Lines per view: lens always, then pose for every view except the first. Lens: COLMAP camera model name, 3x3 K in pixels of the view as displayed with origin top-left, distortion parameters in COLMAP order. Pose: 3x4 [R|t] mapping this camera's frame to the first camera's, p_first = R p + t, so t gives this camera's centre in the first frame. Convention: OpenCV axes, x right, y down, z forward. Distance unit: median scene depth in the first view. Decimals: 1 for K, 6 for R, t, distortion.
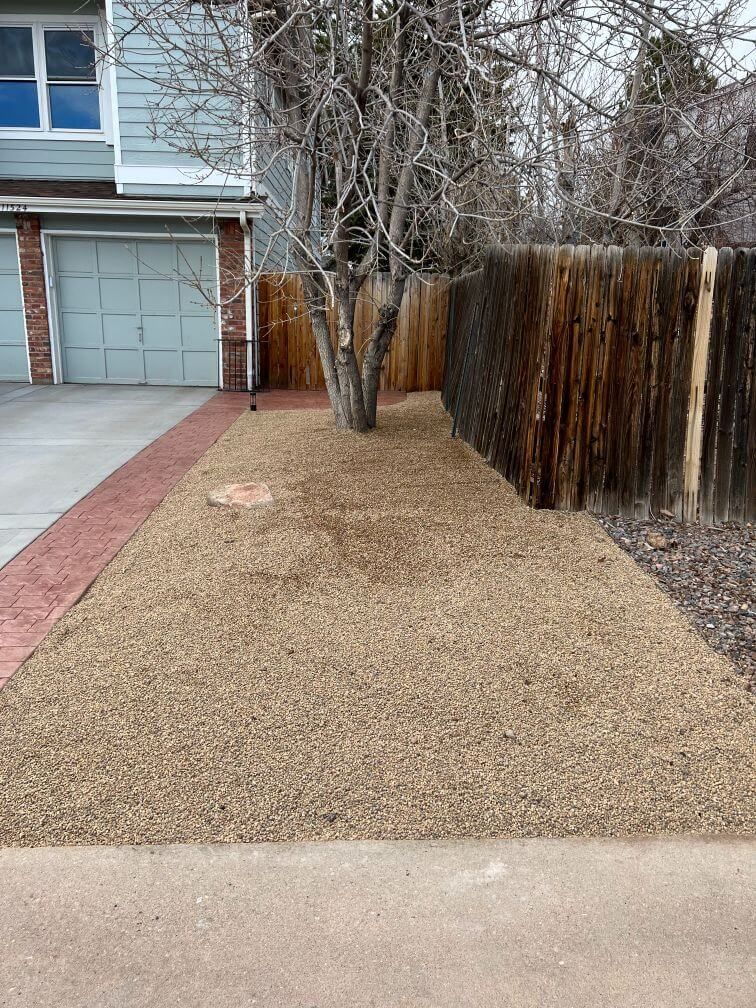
lens RADIAL K [[751.8, 0, 380.5], [0, 751.8, 508.3], [0, 0, 1]] dist [0.043843, -0.046247]
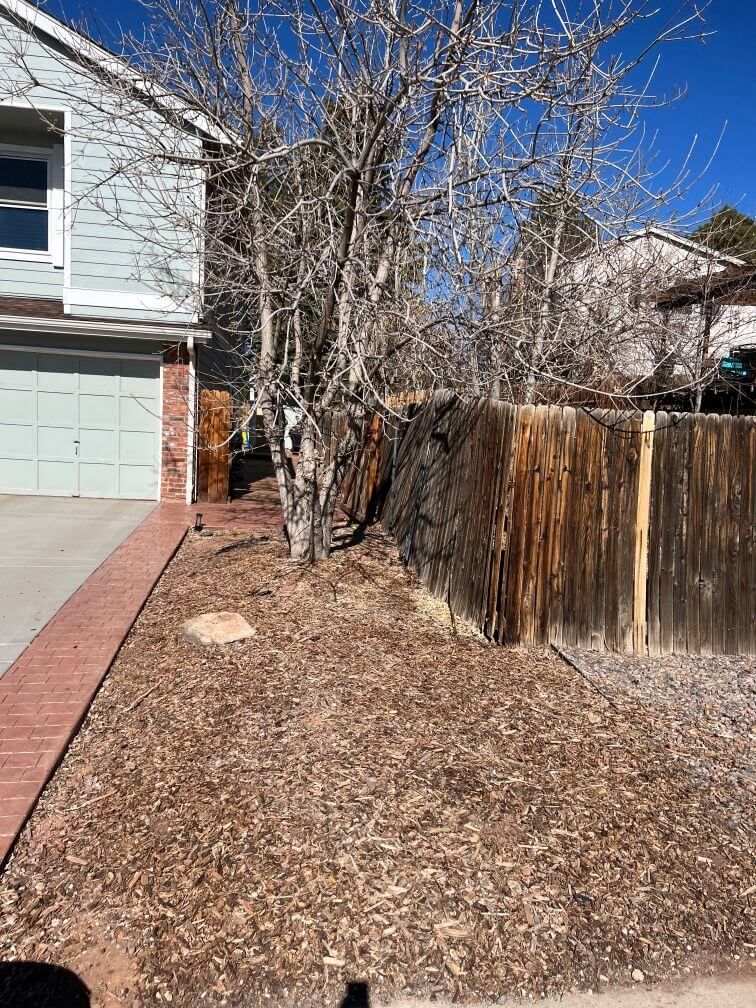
lens RADIAL K [[751.8, 0, 372.5], [0, 751.8, 505.8], [0, 0, 1]] dist [0.043843, -0.046247]
pose [[0.991979, 0.018988, 0.124970, -0.116131], [-0.002453, 0.991359, -0.131157, -0.049164], [-0.126381, 0.129799, 0.983453, -0.052565]]
